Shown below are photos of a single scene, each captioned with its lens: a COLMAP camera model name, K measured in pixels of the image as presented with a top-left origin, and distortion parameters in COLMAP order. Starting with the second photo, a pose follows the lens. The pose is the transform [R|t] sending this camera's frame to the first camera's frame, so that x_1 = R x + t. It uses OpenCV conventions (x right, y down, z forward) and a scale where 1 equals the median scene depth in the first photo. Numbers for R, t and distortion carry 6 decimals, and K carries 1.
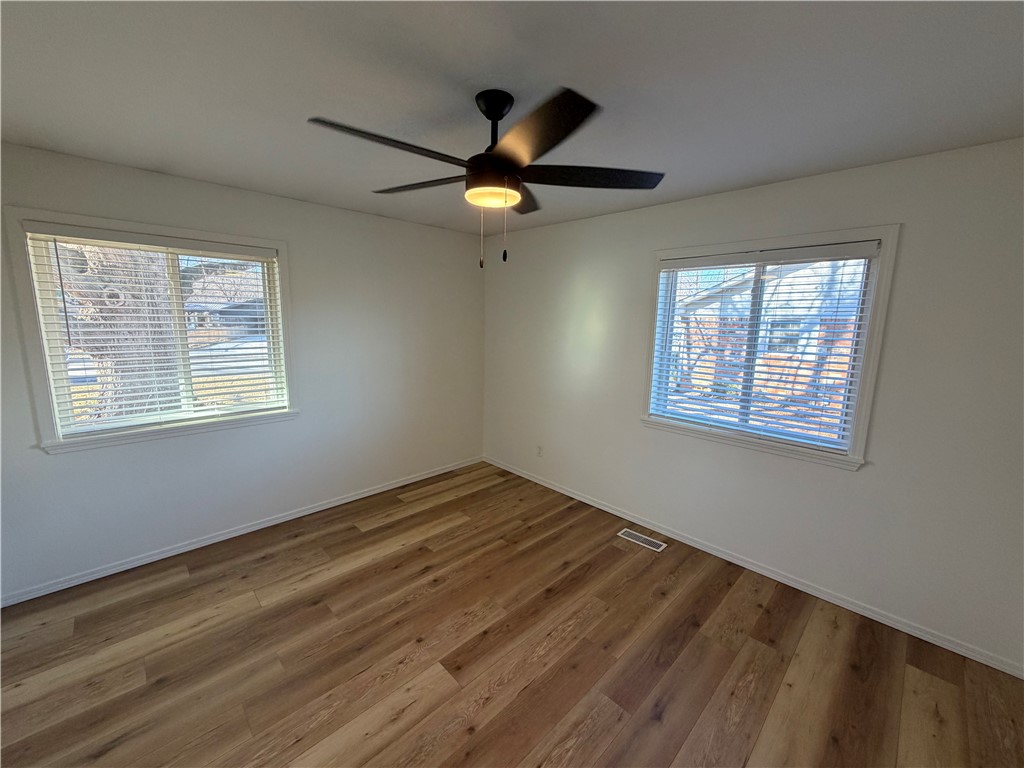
lens RADIAL K [[406.7, 0, 508.7], [0, 406.7, 385.1], [0, 0, 1]] dist [-0.000790, -0.000169]
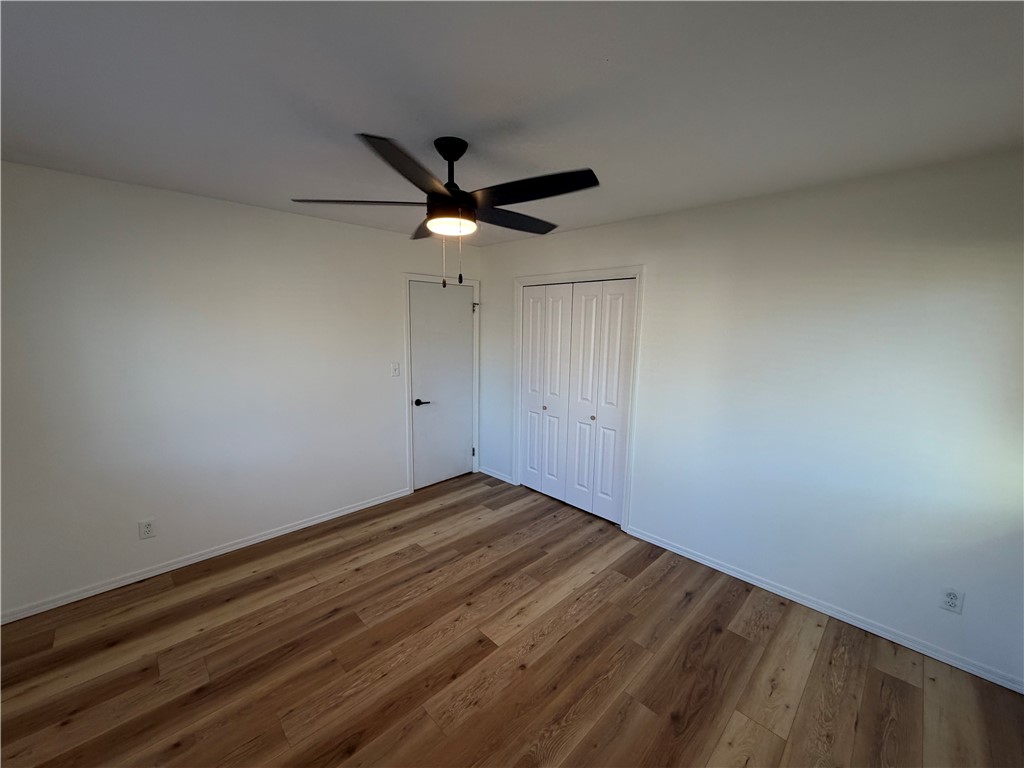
lens RADIAL K [[406.7, 0, 508.7], [0, 406.7, 385.1], [0, 0, 1]] dist [-0.000790, -0.000169]
pose [[-0.999388, -0.033174, -0.011060, -0.159120], [-0.034969, 0.949332, 0.312324, -0.323365], [0.000138, 0.312520, -0.949911, 1.781764]]
